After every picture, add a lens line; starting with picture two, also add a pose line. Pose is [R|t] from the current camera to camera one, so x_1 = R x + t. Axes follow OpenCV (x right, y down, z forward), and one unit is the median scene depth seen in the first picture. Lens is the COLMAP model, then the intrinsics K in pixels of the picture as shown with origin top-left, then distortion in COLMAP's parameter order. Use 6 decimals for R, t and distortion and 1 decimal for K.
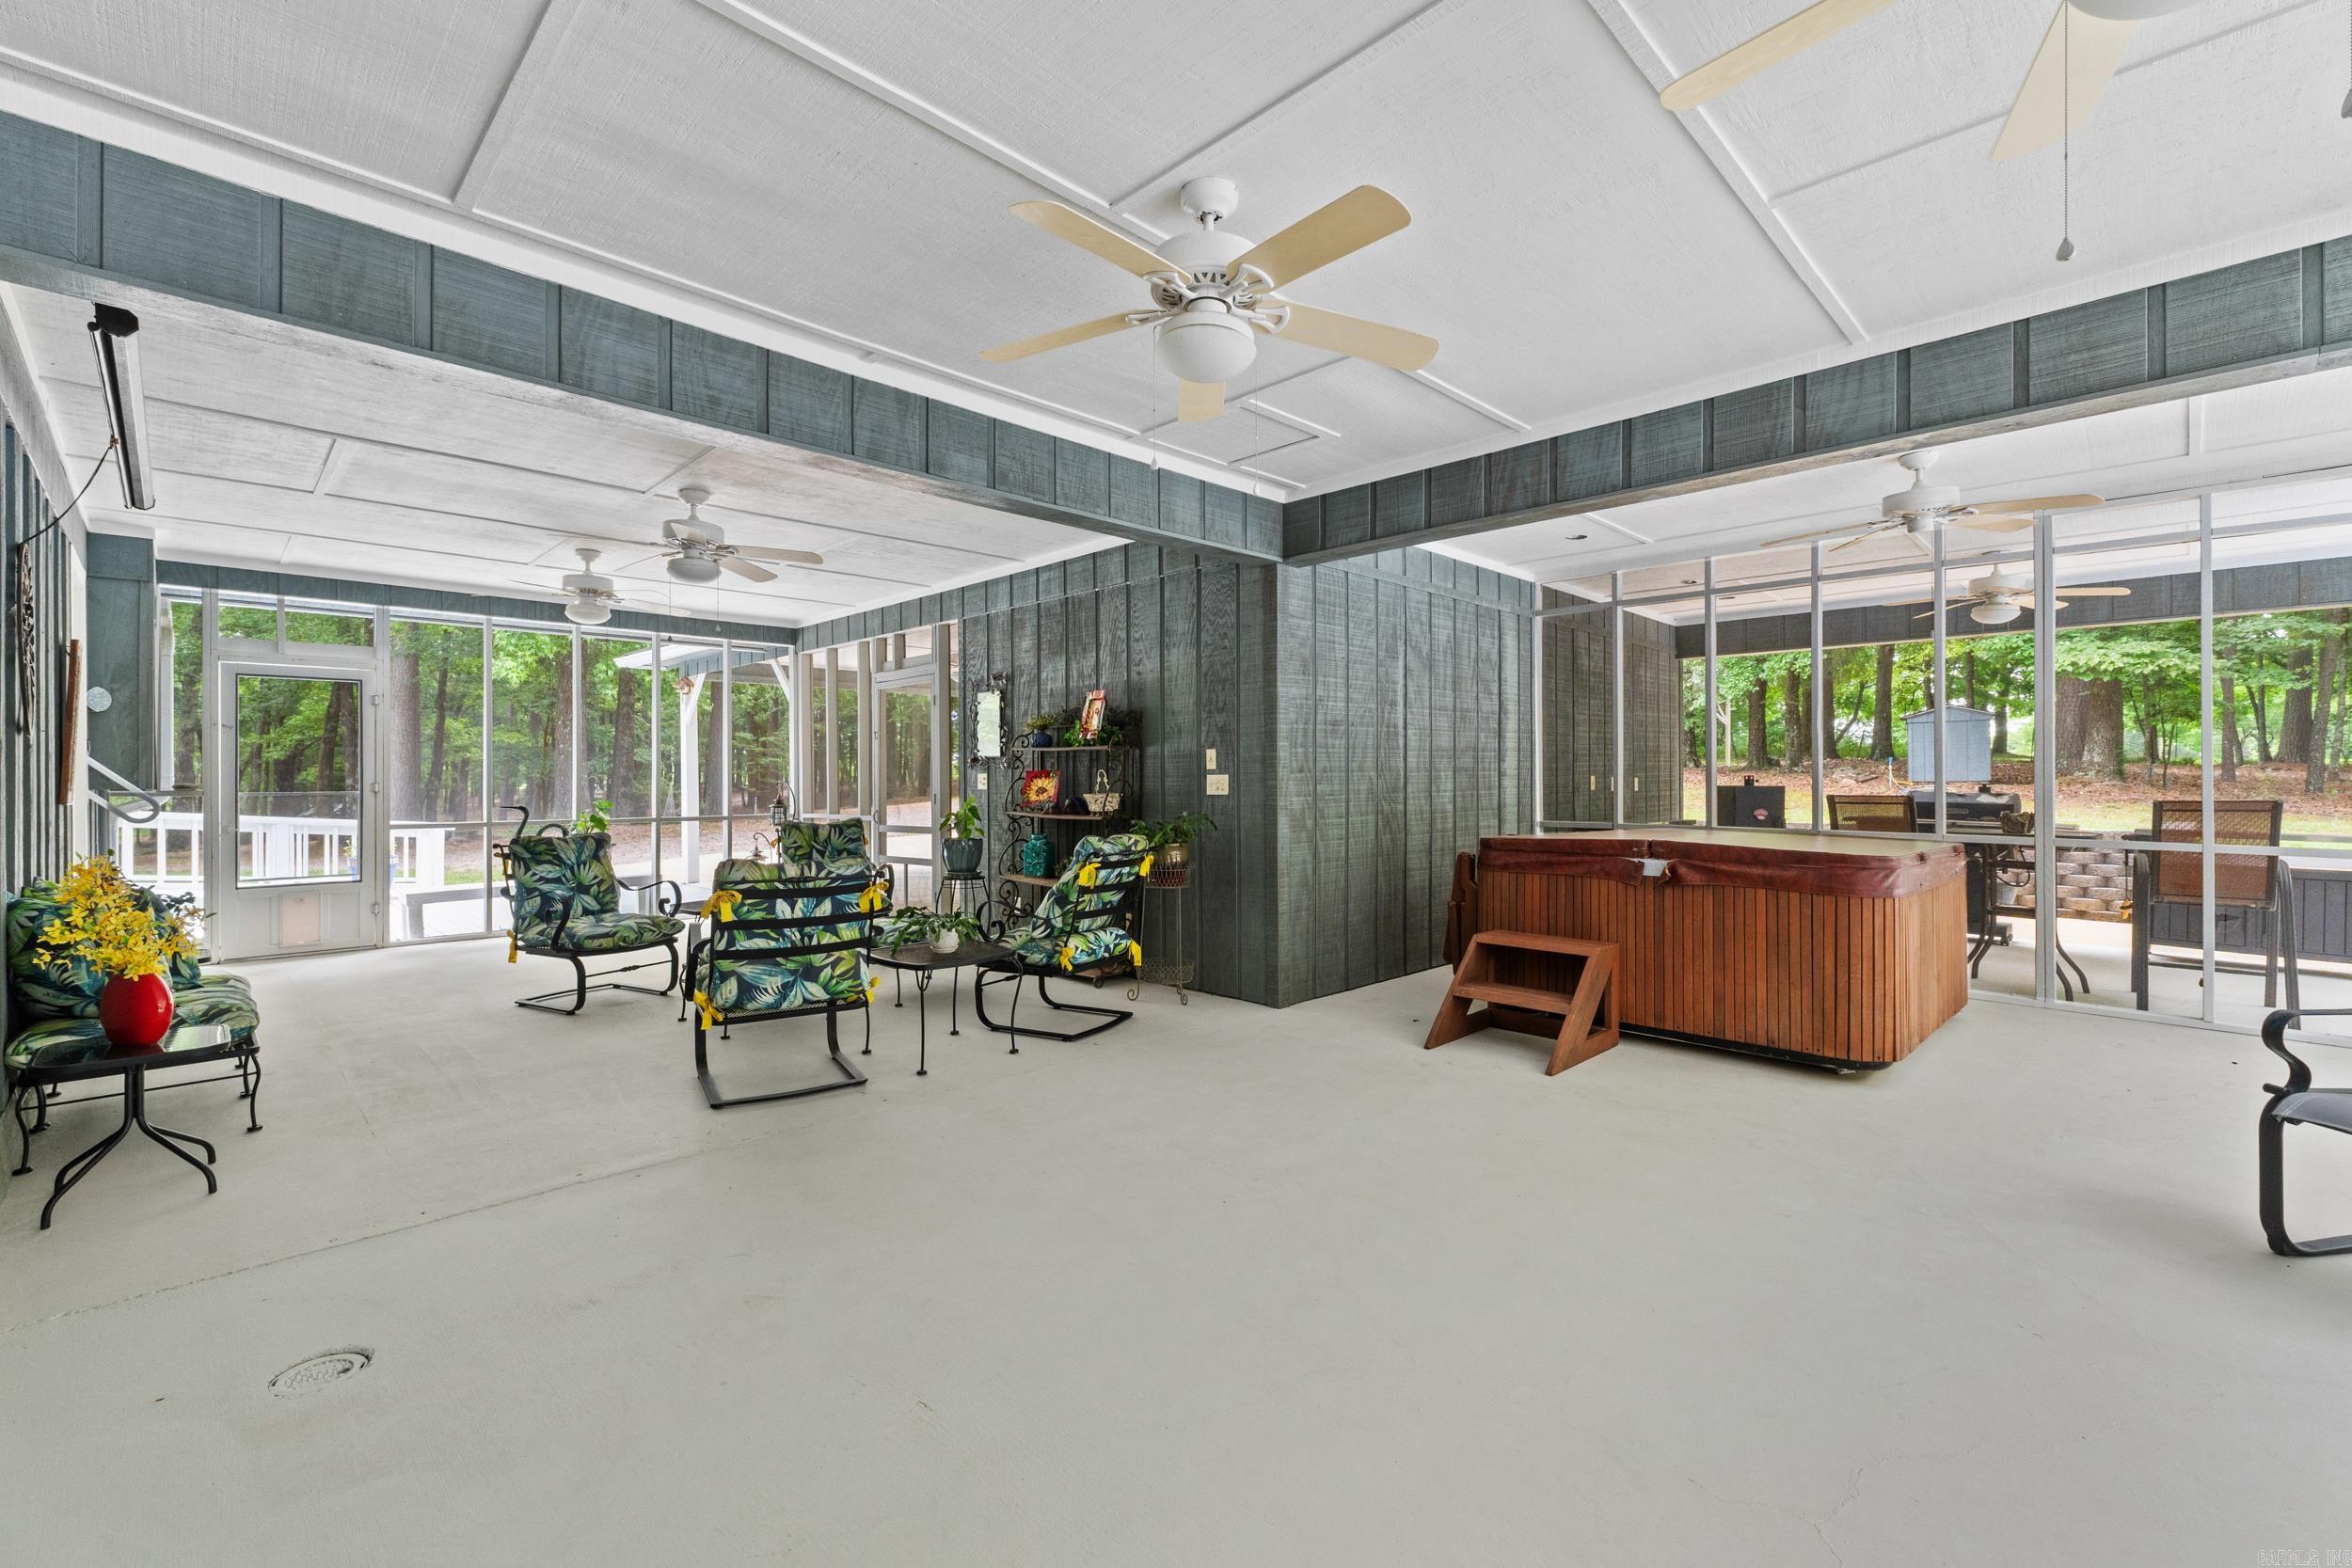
lens RADIAL K [[999.8, 0, 1176.0], [0, 999.8, 784.0], [0, 0, 1]] dist [-0.001398, -0.000148]
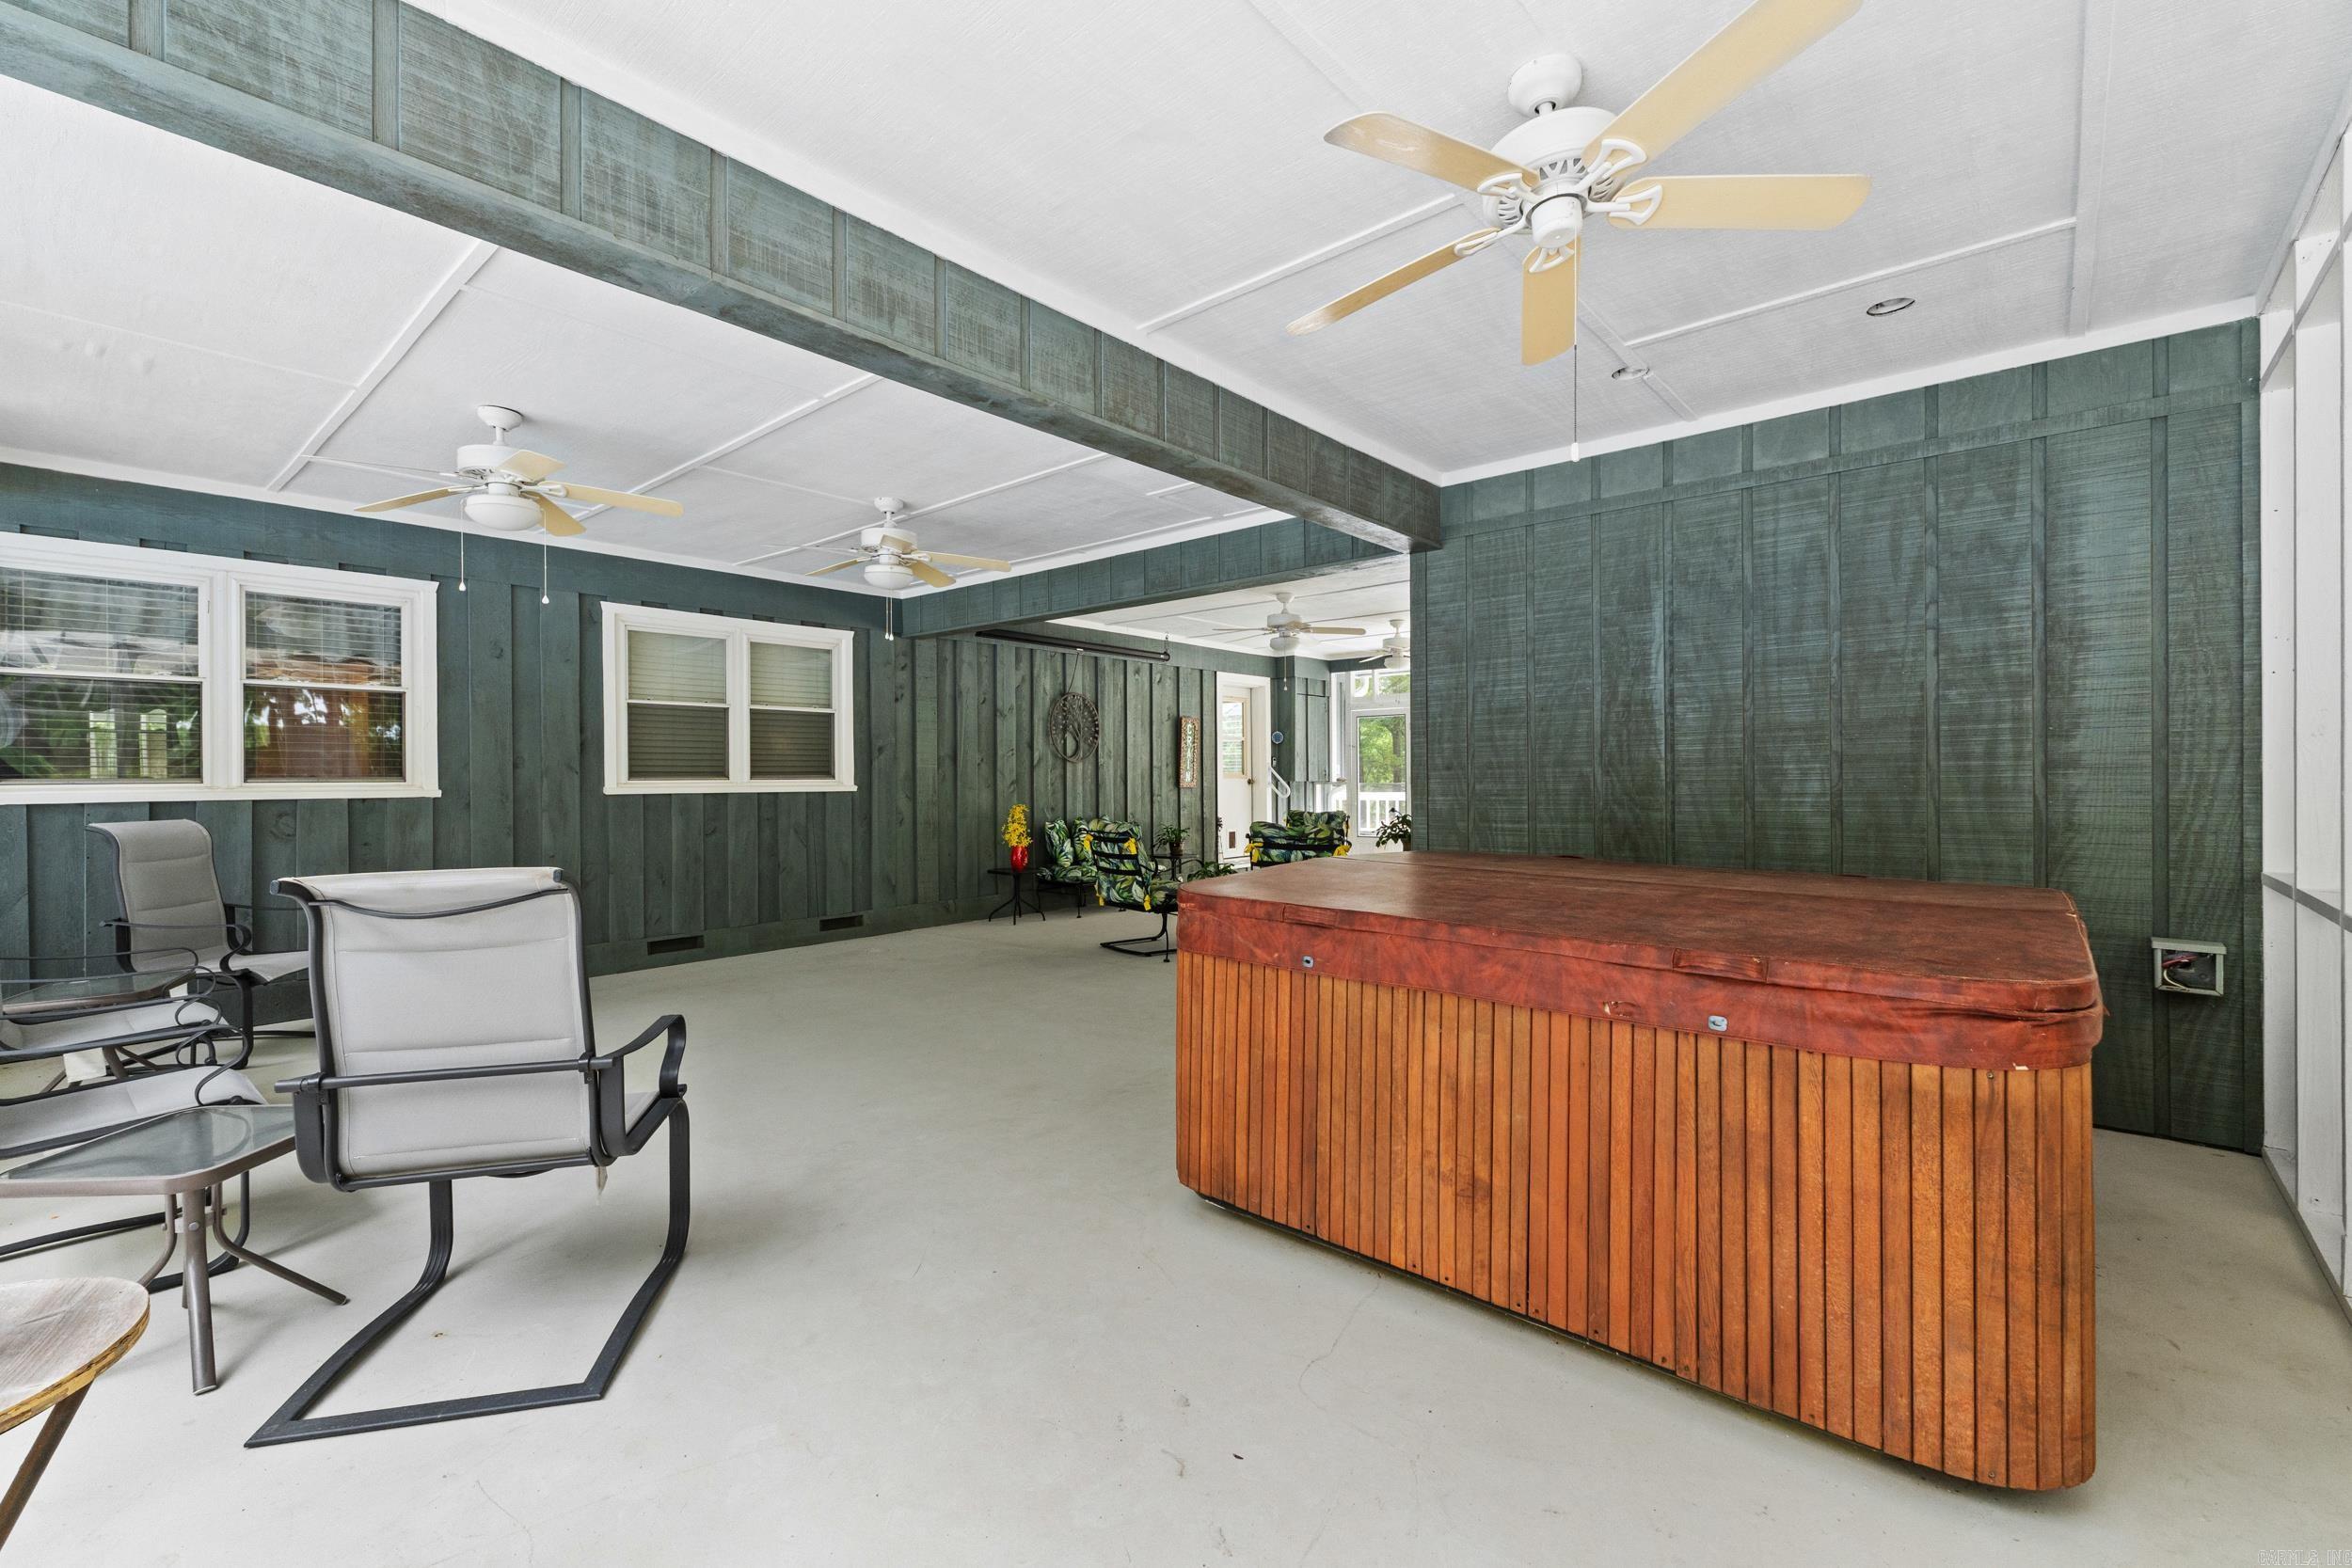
lens RADIAL K [[999.8, 0, 1176.0], [0, 999.8, 784.0], [0, 0, 1]] dist [-0.001398, -0.000148]
pose [[0.070237, 0.001934, -0.997528, 0.918552], [-0.002512, 0.999995, 0.001762, 0.000644], [0.997527, 0.002382, 0.070242, 0.610265]]
